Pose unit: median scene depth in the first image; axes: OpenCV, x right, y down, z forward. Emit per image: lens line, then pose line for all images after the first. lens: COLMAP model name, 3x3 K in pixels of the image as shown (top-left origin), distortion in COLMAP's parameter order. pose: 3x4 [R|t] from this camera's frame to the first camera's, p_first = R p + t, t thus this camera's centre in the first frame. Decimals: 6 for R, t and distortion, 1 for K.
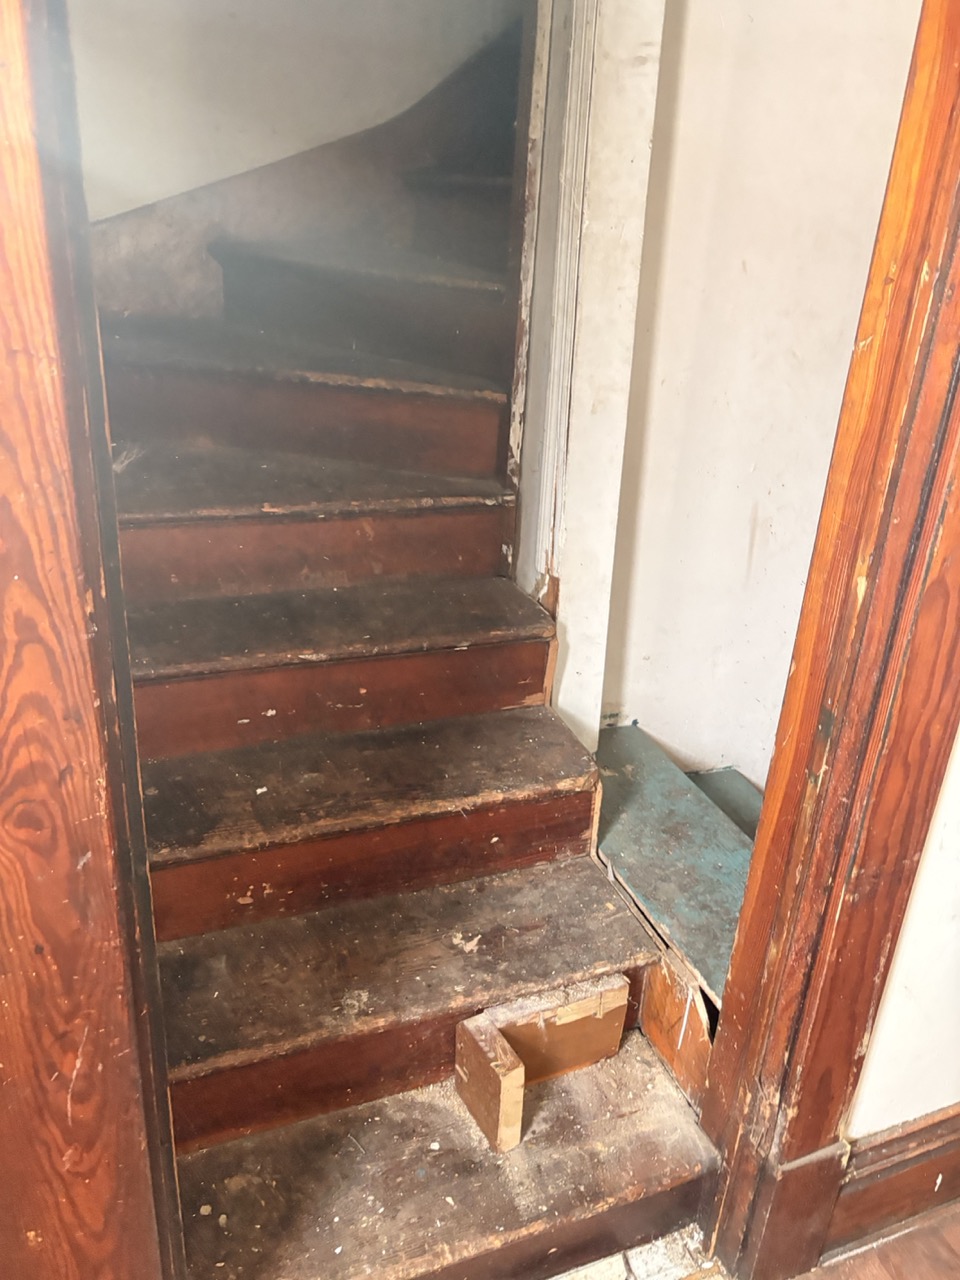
lens RADIAL K [[977.5, 0, 480.0], [0, 977.5, 640.0], [0, 0, 1]] dist [0.009976, -0.000056]
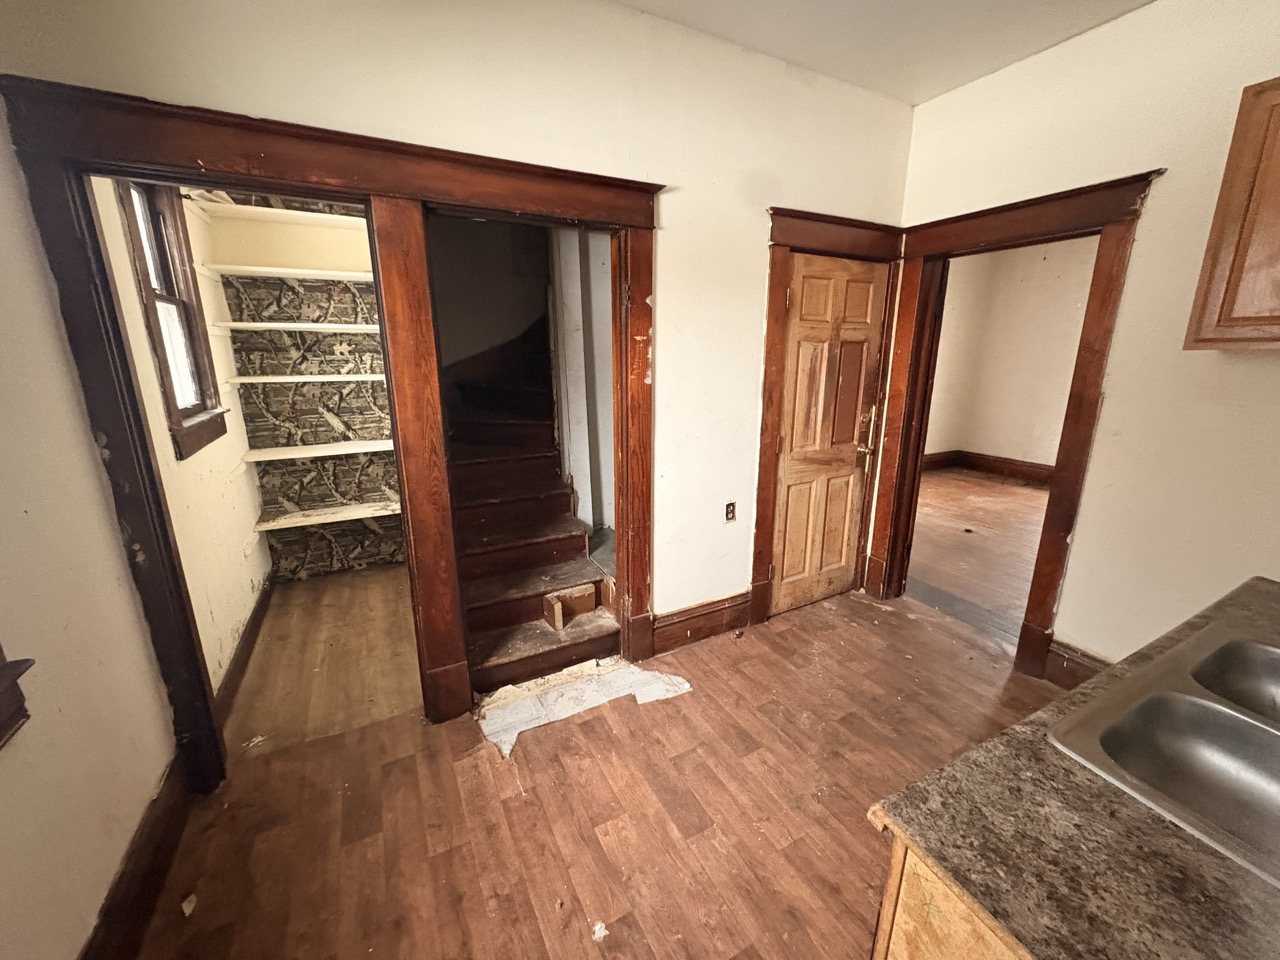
lens RADIAL K [[512.4, 0, 640.0], [0, 512.4, 480.0], [0, 0, 1]] dist [0.000039, 0.000545]
pose [[0.992104, -0.082652, 0.094334, 0.172923], [0.096012, 0.984431, -0.147231, 0.271961], [-0.080696, 0.155125, 0.984593, -0.837270]]
